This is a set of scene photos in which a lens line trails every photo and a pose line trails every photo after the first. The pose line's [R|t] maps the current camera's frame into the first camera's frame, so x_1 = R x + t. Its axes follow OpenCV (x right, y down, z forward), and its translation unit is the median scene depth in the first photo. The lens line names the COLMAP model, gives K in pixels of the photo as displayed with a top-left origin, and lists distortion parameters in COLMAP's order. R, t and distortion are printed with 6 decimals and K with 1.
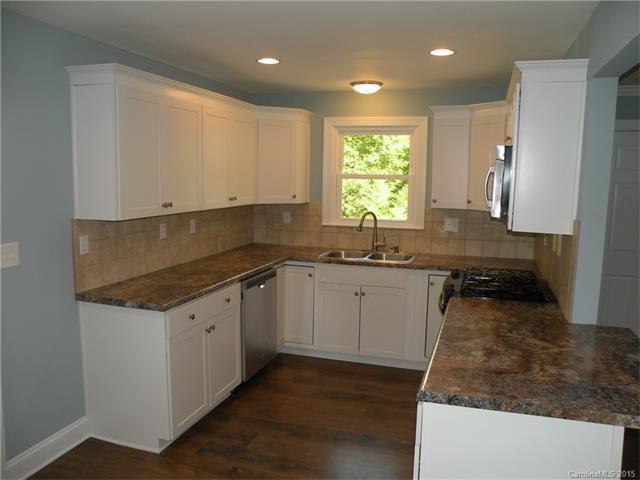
lens RADIAL K [[504.6, 0, 319.5], [0, 504.6, 237.5], [0, 0, 1]] dist [-0.120523, 0.062279]
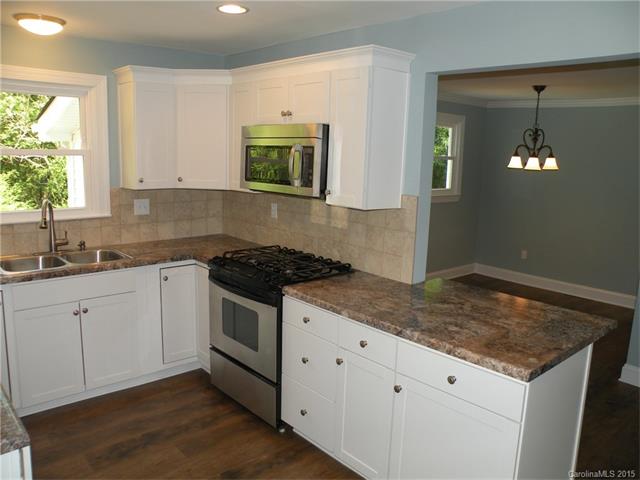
lens RADIAL K [[504.6, 0, 319.2], [0, 504.6, 243.5], [0, 0, 1]] dist [-0.120523, 0.062279]
pose [[0.516433, -0.153744, 0.842413, -0.366723], [0.083801, 0.988103, 0.128959, -0.057515], [-0.852217, 0.003997, 0.523173, 0.352387]]
